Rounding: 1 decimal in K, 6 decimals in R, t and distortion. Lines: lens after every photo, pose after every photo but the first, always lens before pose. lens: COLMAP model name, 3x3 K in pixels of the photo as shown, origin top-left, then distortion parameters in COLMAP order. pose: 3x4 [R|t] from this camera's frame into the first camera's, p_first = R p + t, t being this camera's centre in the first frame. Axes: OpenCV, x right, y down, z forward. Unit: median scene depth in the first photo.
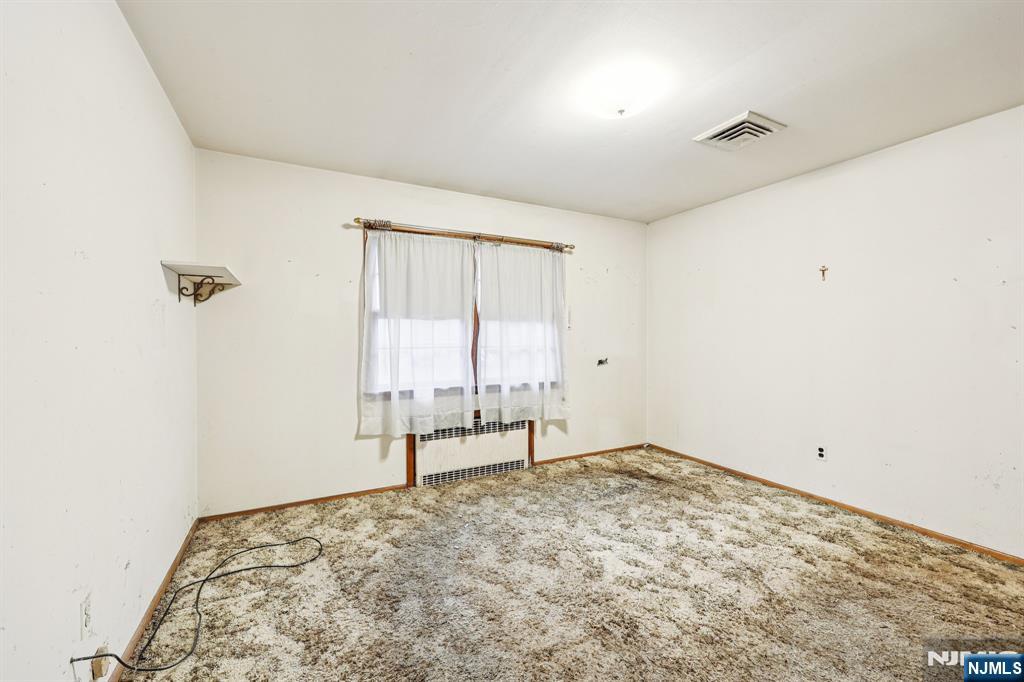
lens RADIAL K [[417.9, 0, 513.7], [0, 417.9, 340.5], [0, 0, 1]] dist [0.004110, -0.000153]
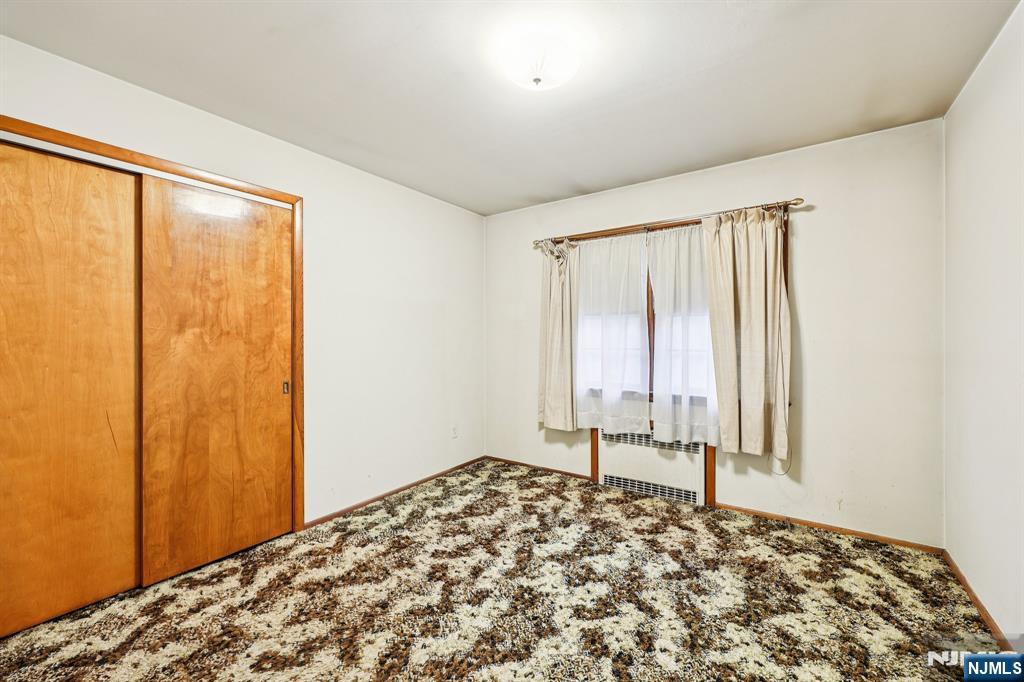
lens RADIAL K [[417.9, 0, 513.2], [0, 417.9, 339.8], [0, 0, 1]] dist [0.004110, -0.000153]
pose [[0.468606, 0.002840, -0.883403, 0.563301], [-0.006942, 0.999976, -0.000468, -0.003289], [0.883380, 0.006352, 0.468615, 0.315527]]
